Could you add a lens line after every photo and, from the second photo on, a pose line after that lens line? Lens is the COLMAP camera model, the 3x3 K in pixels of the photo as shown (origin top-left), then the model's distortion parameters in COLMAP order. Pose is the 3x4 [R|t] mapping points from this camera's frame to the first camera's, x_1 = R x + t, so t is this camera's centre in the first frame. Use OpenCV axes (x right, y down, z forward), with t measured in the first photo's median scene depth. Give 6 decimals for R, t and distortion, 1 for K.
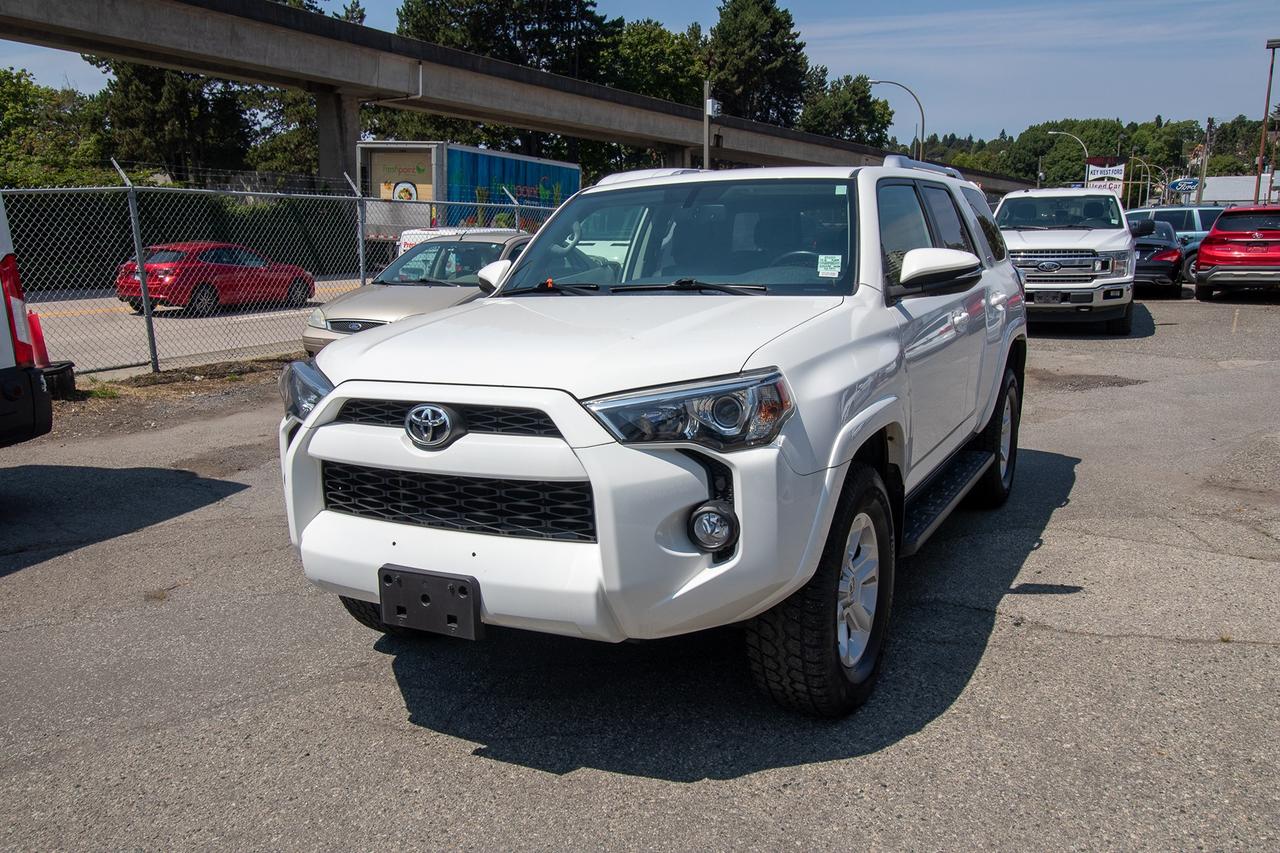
lens RADIAL K [[1002.6, 0, 656.5], [0, 1002.6, 428.4], [0, 0, 1]] dist [0.008374, 0.001560]
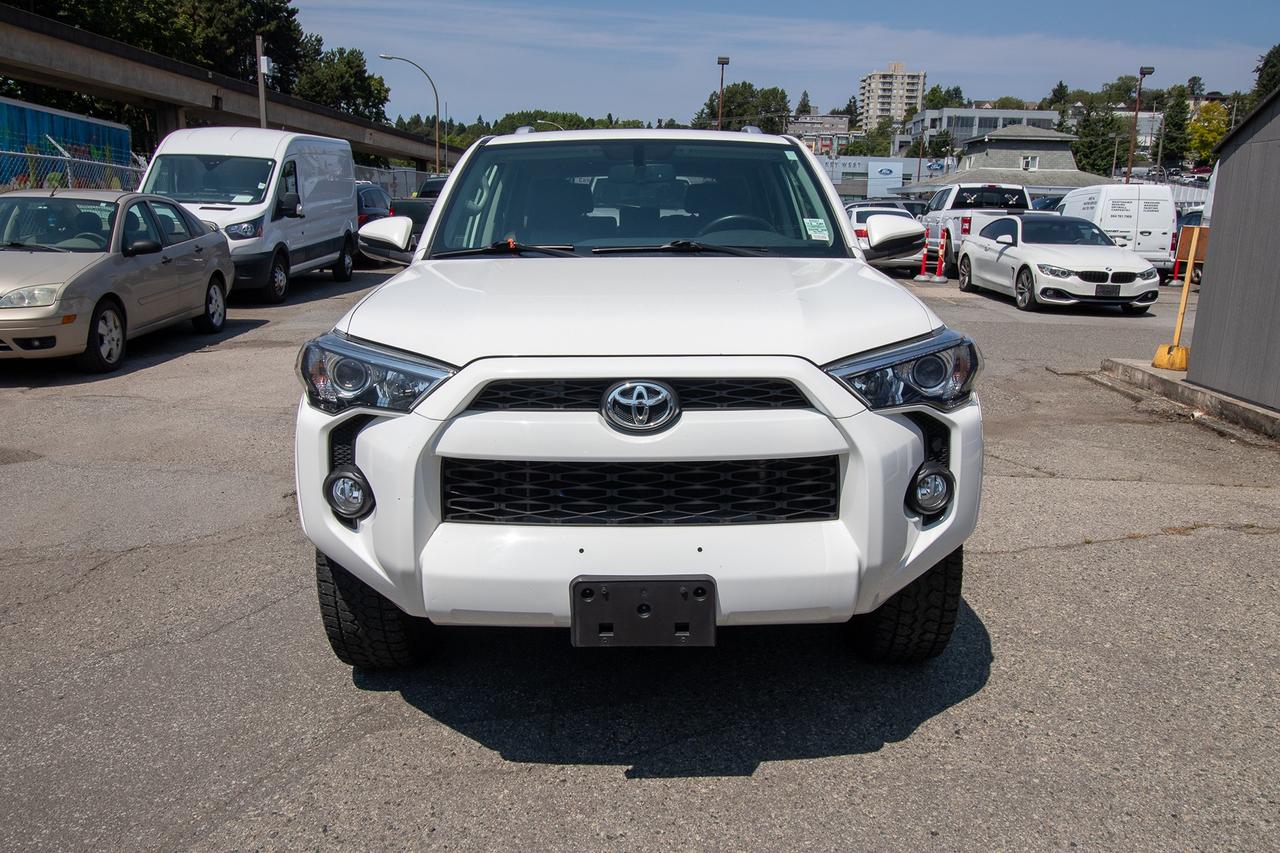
lens RADIAL K [[956.3, 0, 654.5], [0, 956.3, 428.6], [0, 0, 1]] dist [0.012314, -0.009281]
pose [[0.882616, -0.074386, 0.464172, -0.119147], [0.058897, 0.997119, 0.047802, -0.004291], [-0.466390, -0.014853, 0.884454, 0.056993]]
